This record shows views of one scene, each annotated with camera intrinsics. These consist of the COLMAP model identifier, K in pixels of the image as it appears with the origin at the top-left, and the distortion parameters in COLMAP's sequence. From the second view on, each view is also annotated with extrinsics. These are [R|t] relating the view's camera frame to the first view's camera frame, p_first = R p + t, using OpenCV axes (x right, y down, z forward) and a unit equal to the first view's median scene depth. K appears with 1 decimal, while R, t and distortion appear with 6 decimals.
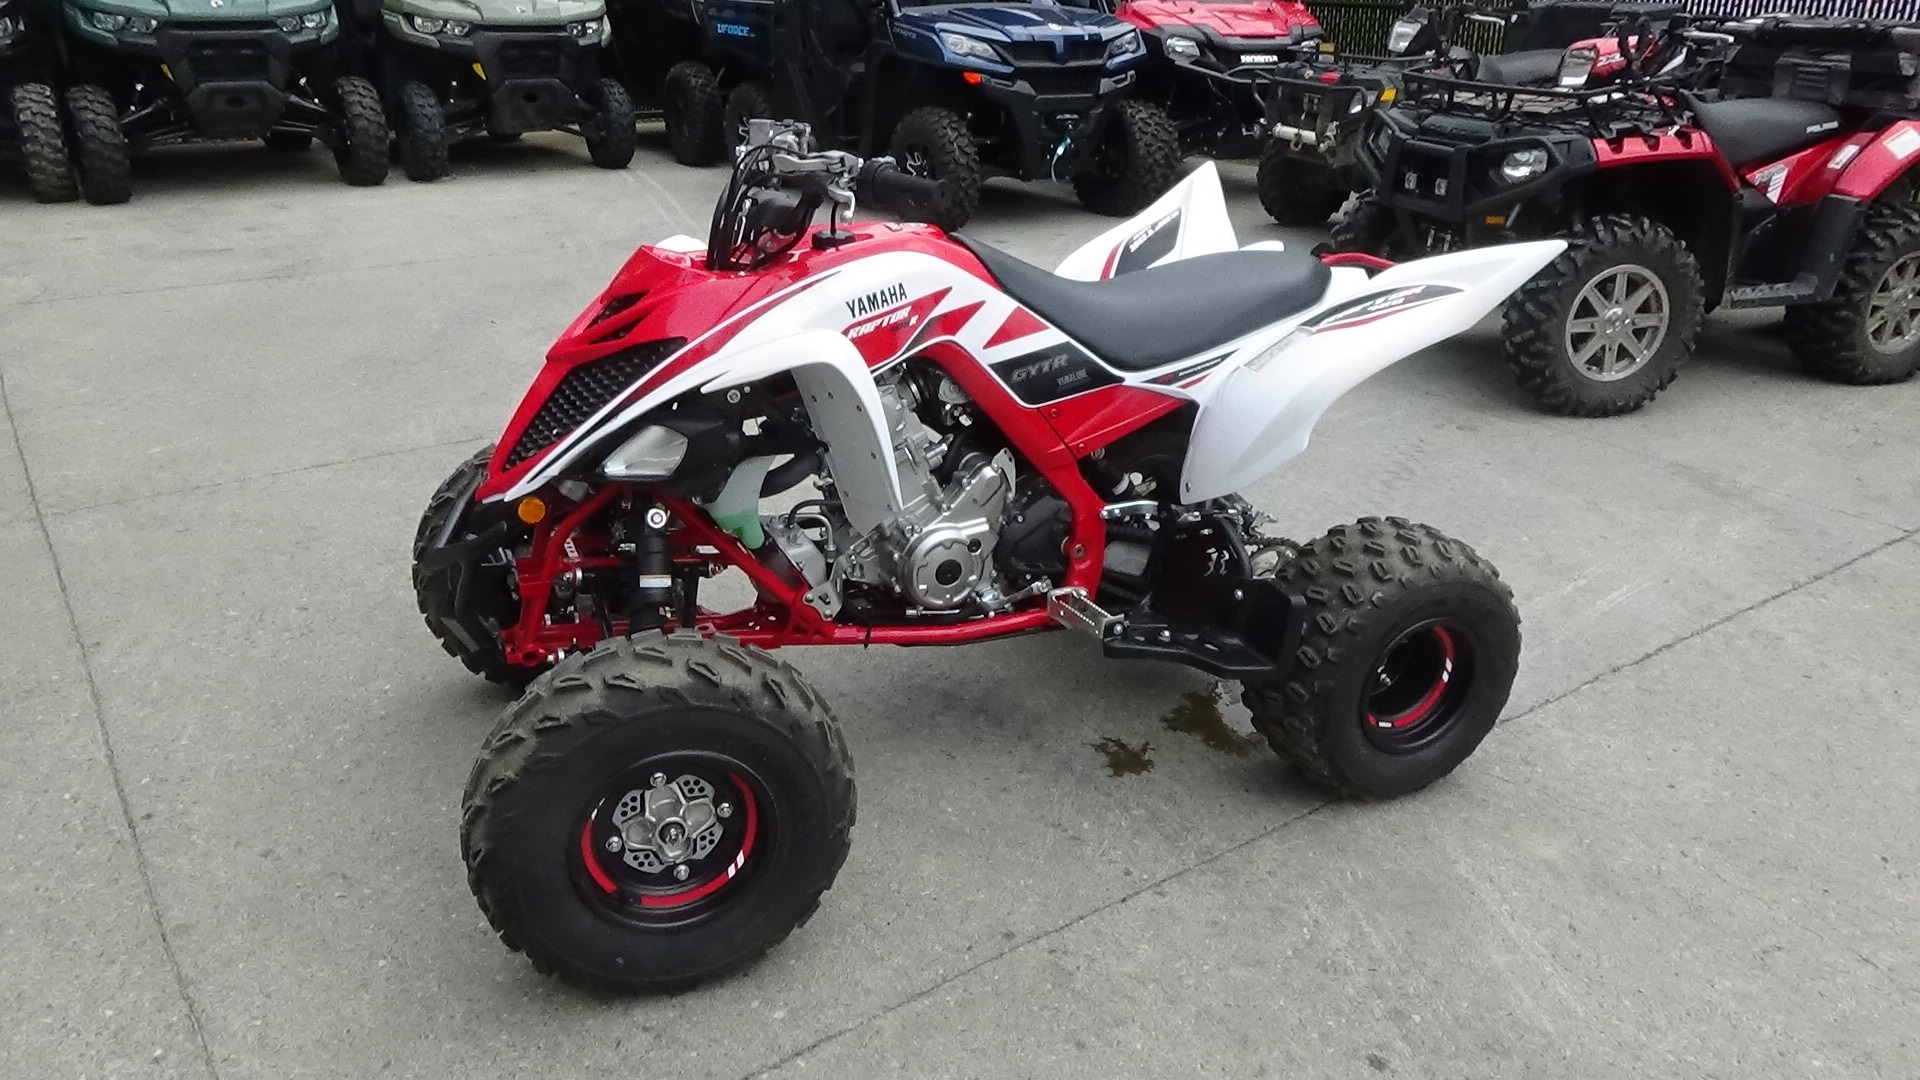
lens RADIAL K [[1397.9, 0, 967.9], [0, 1397.9, 555.4], [0, 0, 1]] dist [-0.028790, 0.007117]
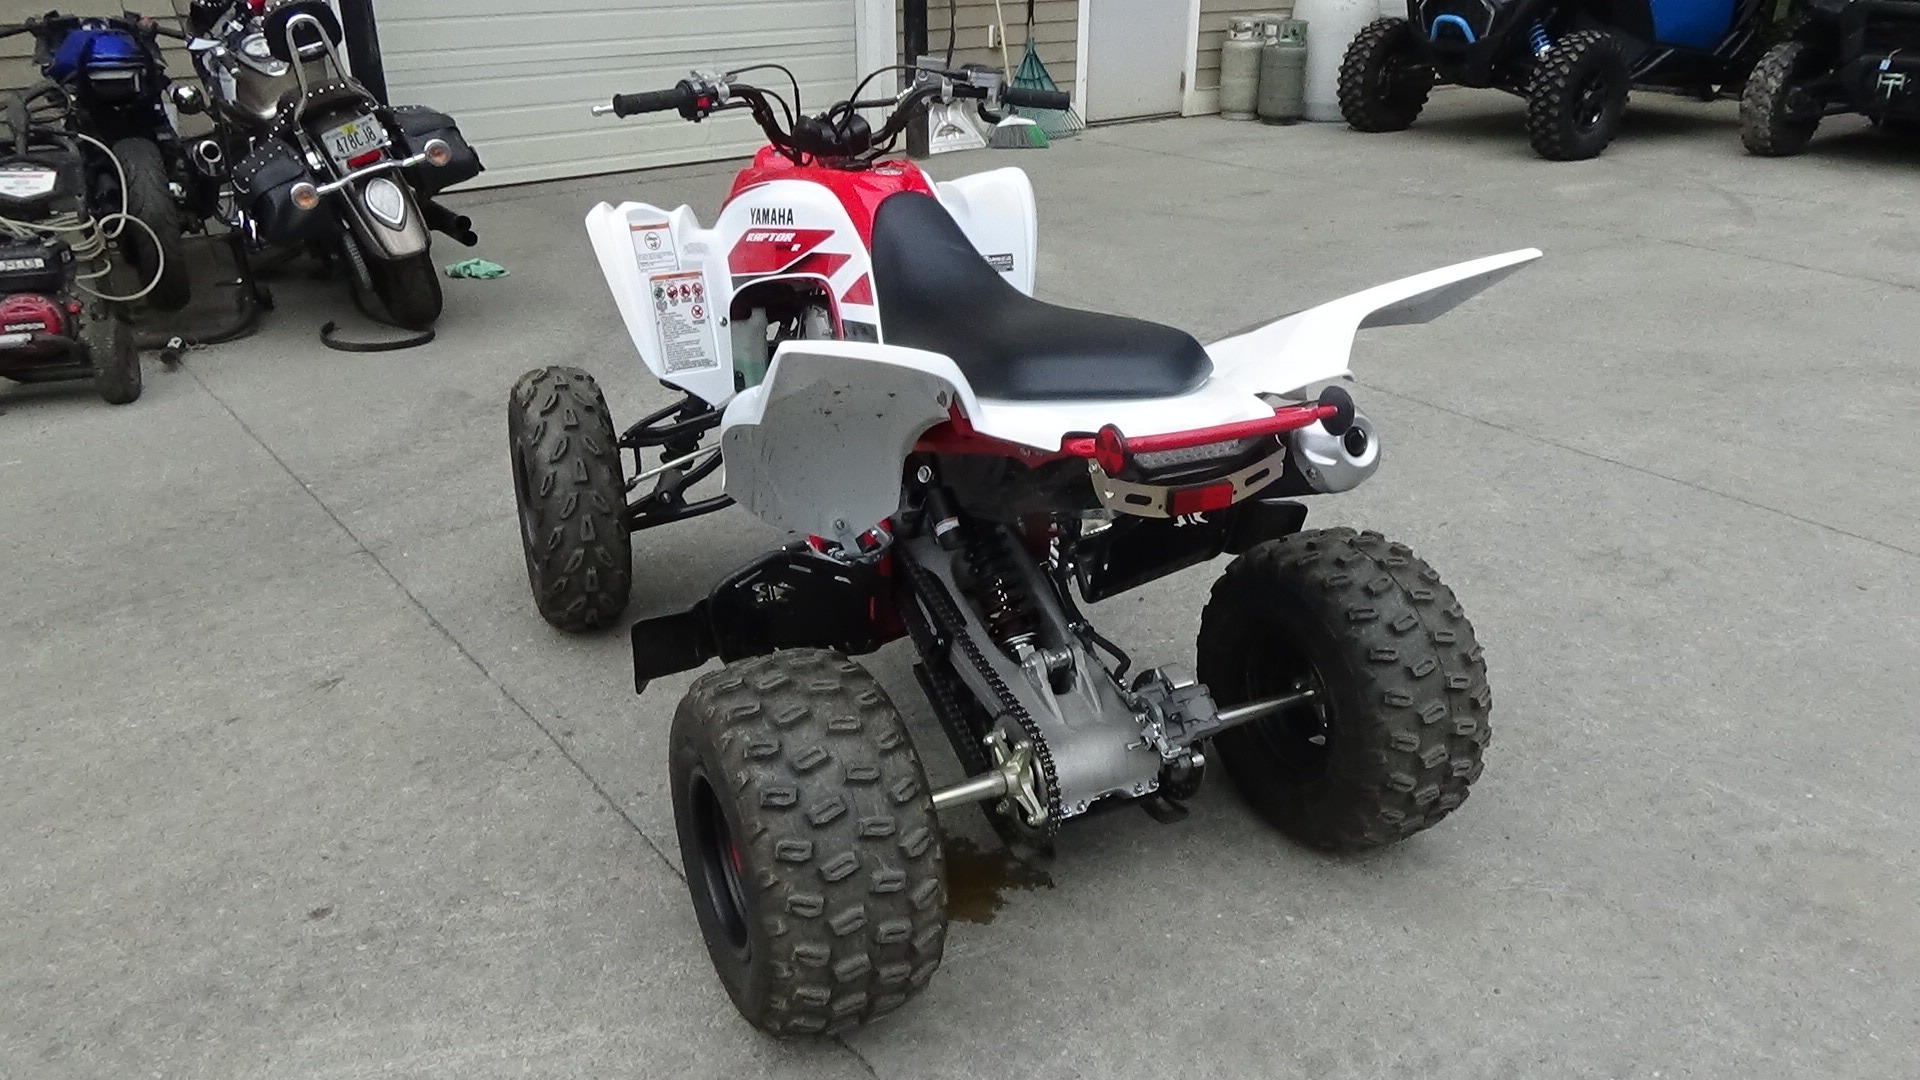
lens RADIAL K [[1397.9, 0, 967.9], [0, 1397.9, 555.4], [0, 0, 1]] dist [-0.028790, 0.007117]
pose [[0.051070, 0.407687, -0.911692, 0.951301], [-0.392808, 0.847506, 0.356981, -0.369095], [0.918201, 0.339889, 0.203425, 0.907959]]
